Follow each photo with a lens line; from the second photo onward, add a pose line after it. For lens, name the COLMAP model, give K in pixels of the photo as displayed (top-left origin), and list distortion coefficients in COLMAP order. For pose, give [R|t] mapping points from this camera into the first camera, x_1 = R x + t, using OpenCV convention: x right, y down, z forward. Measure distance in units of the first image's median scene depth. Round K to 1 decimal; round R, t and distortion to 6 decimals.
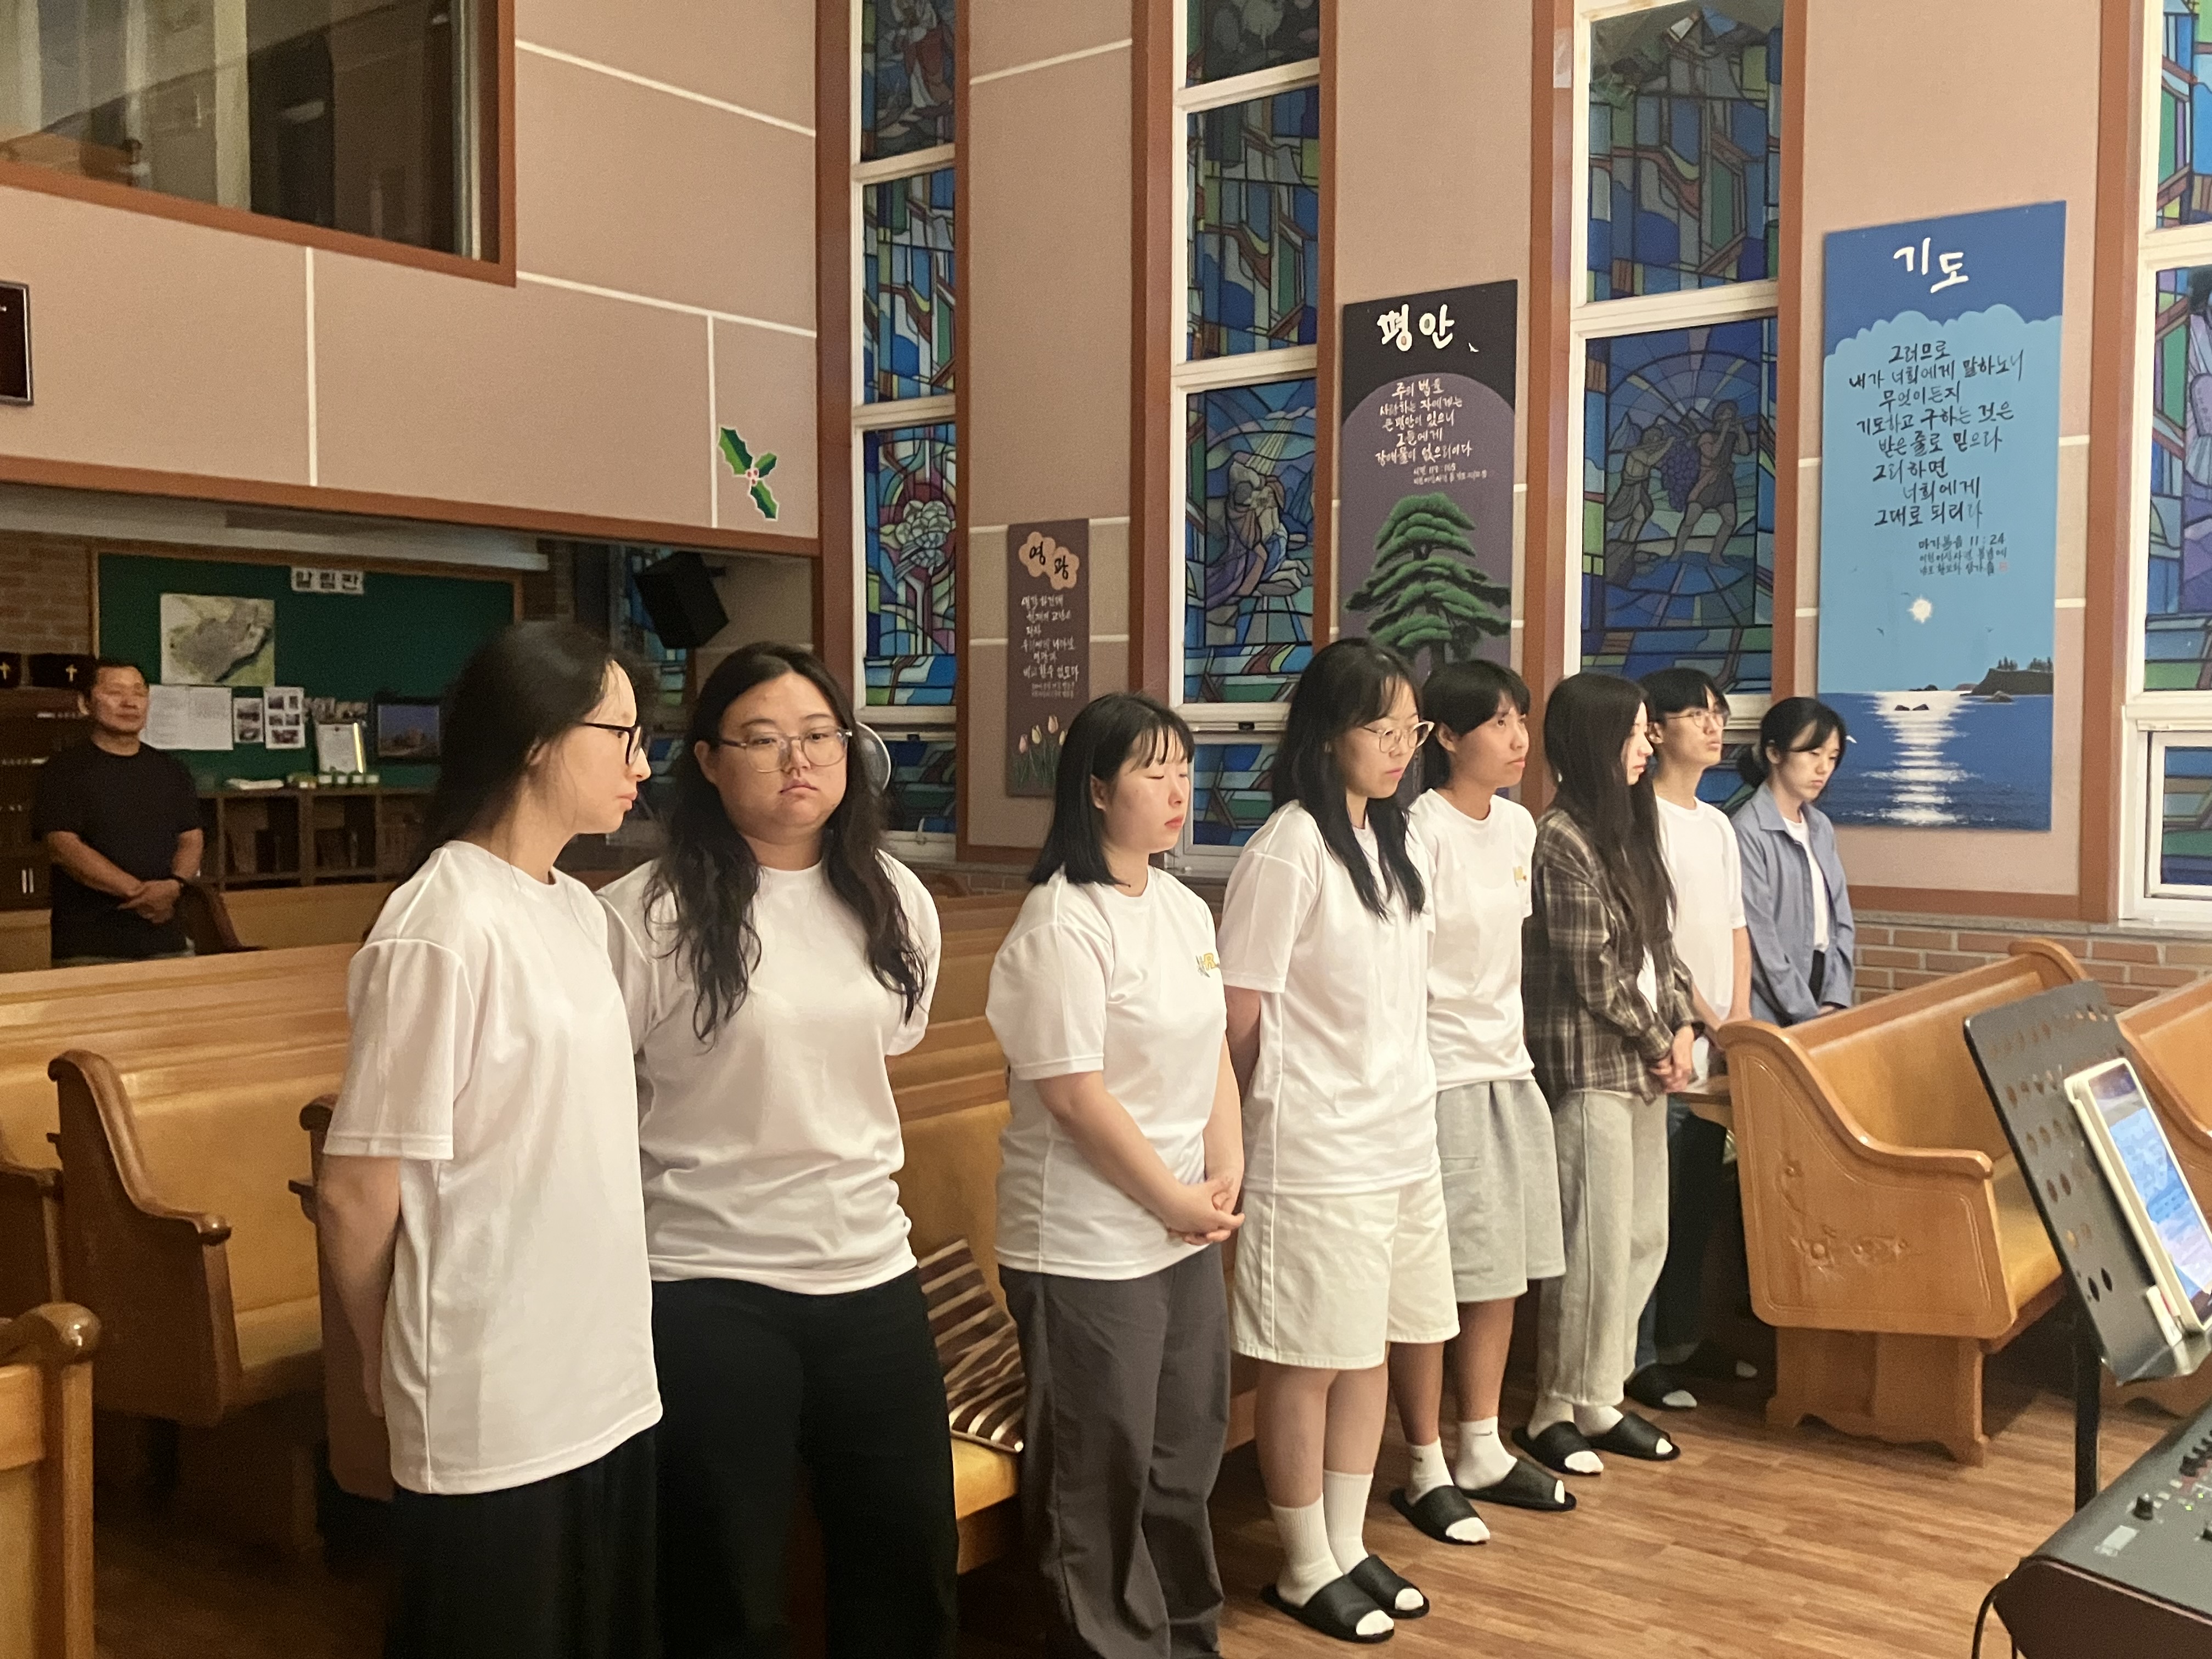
lens RADIAL K [[2128.2, 0, 1106.0], [0, 2128.2, 829.5], [0, 0, 1]] dist [0.209047, -0.662136]
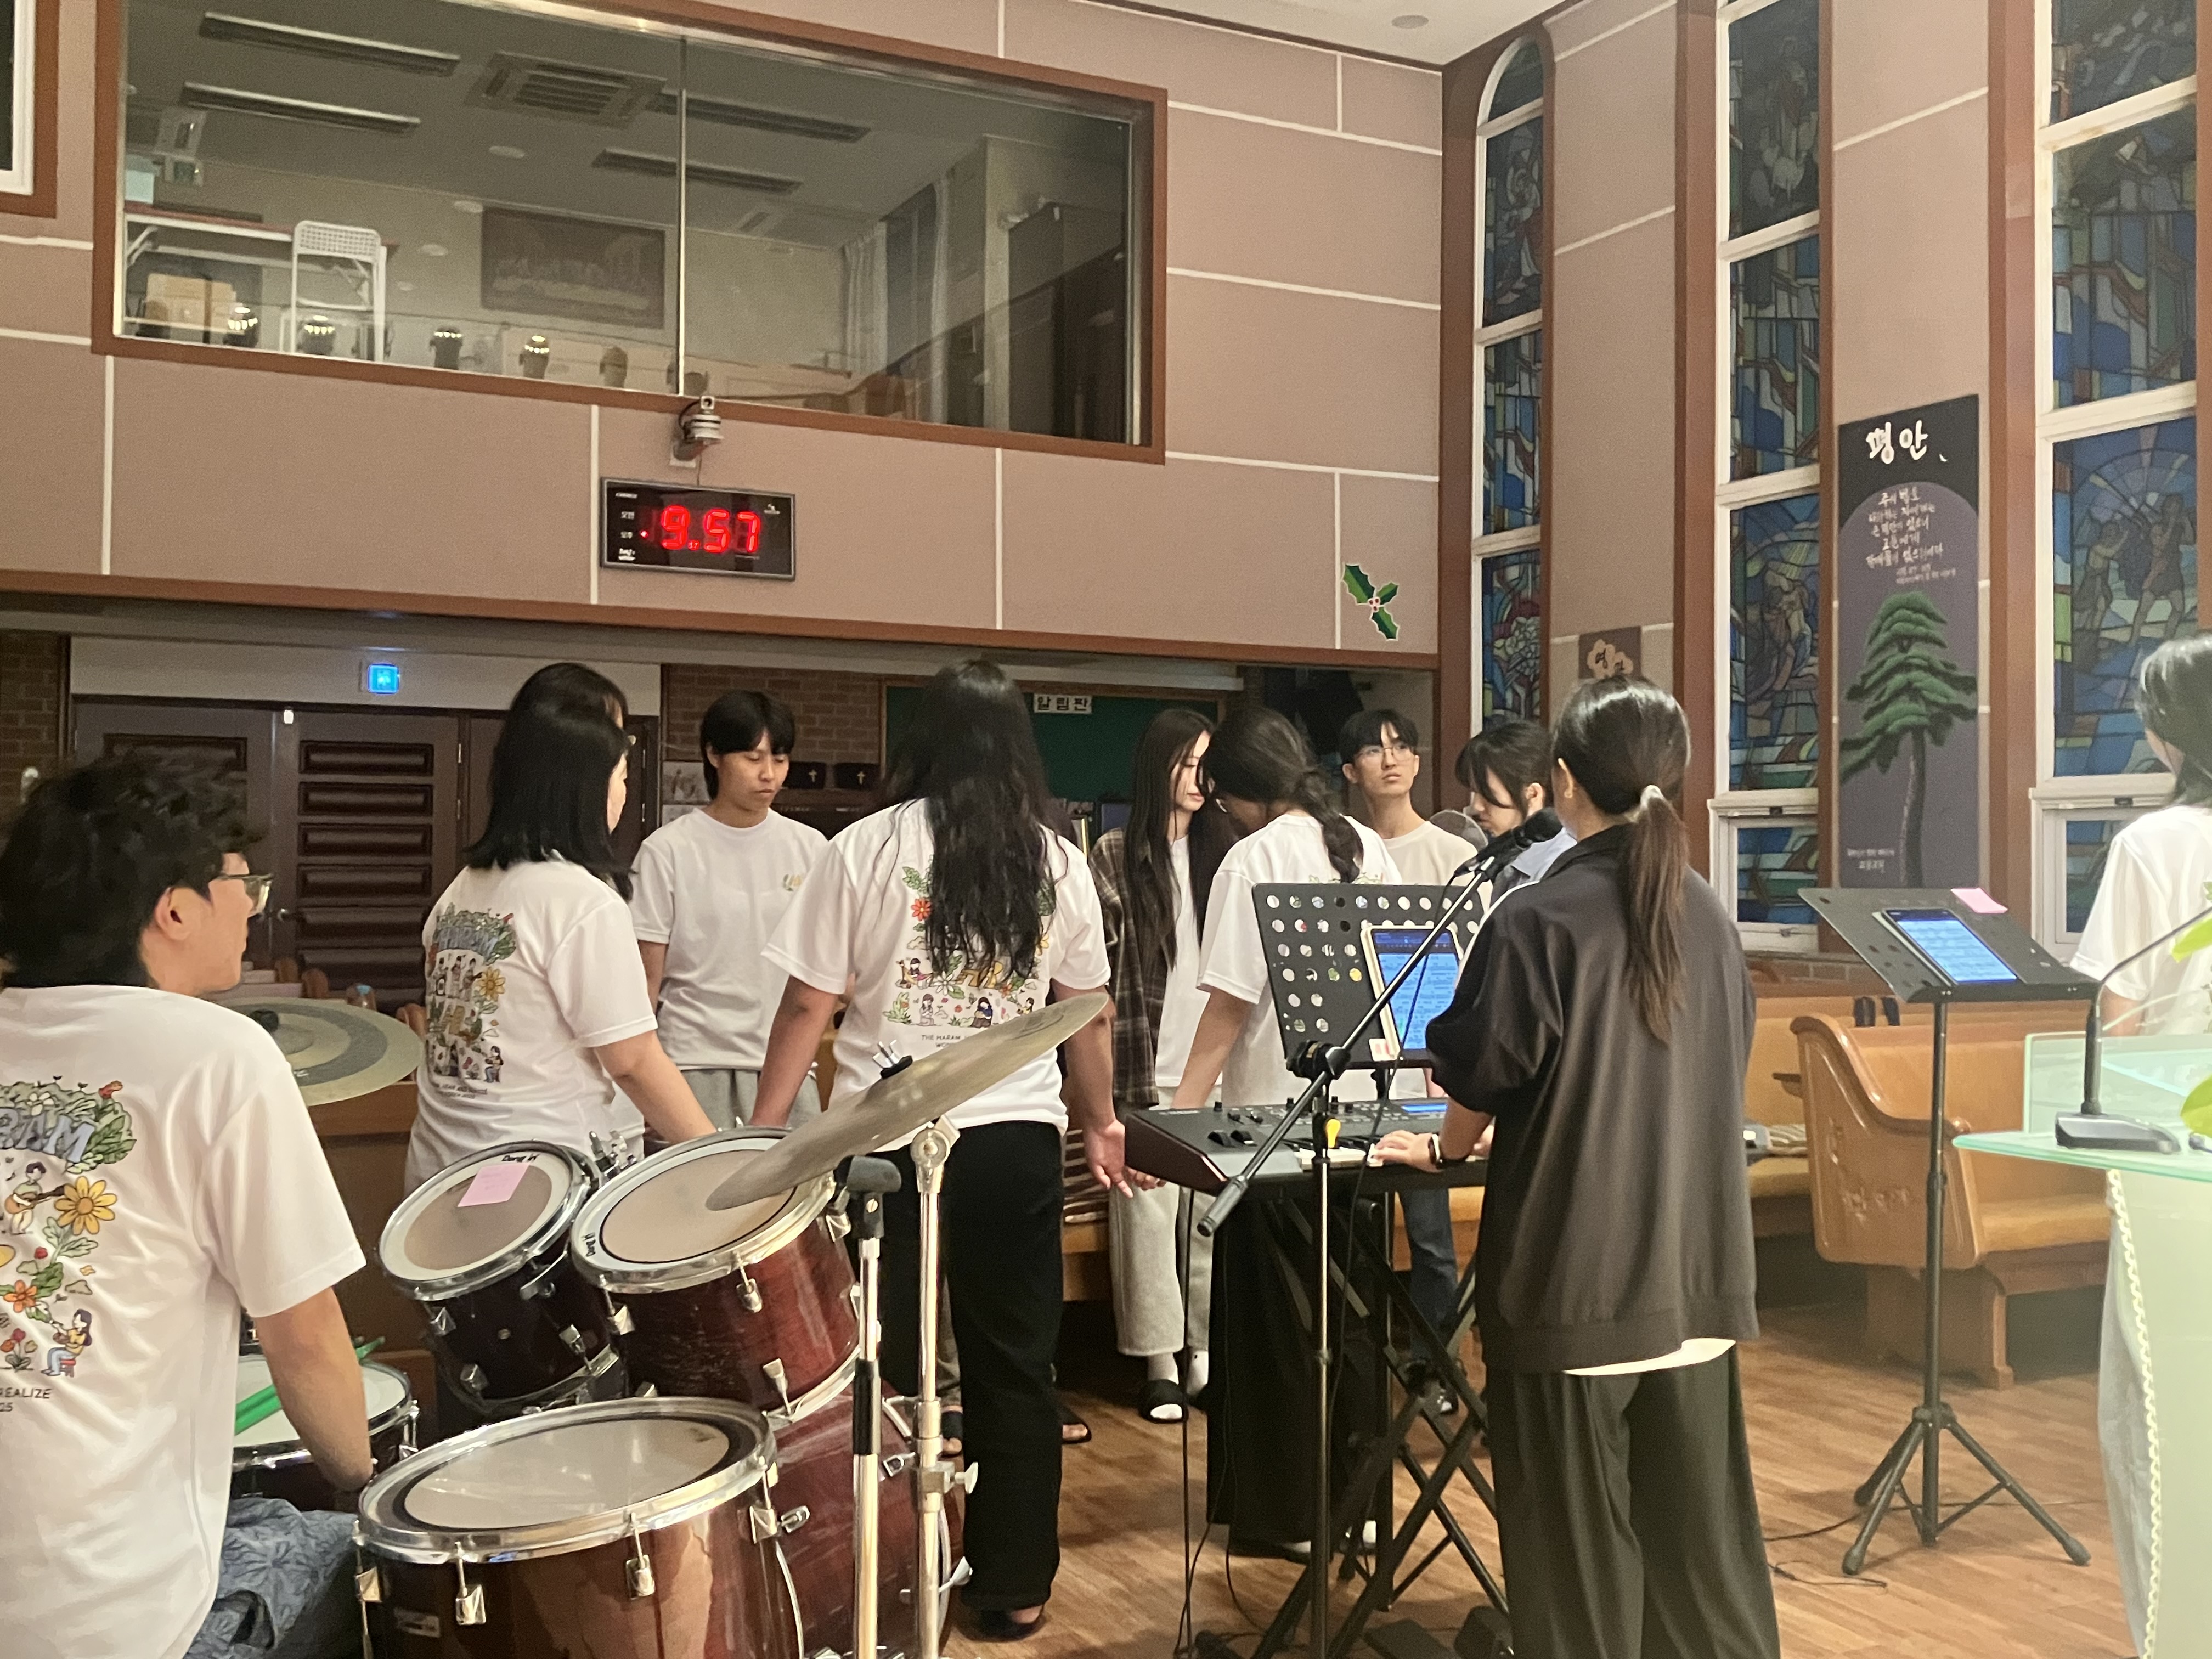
lens RADIAL K [[2188.7, 0, 1106.0], [0, 2188.7, 829.5], [0, 0, 1]] dist [0.151838, -0.283226]
pose [[0.913443, -0.001405, -0.406965, 0.219854], [-0.022119, 0.998345, -0.053091, 0.029234], [0.406366, 0.057497, 0.911900, -0.166718]]
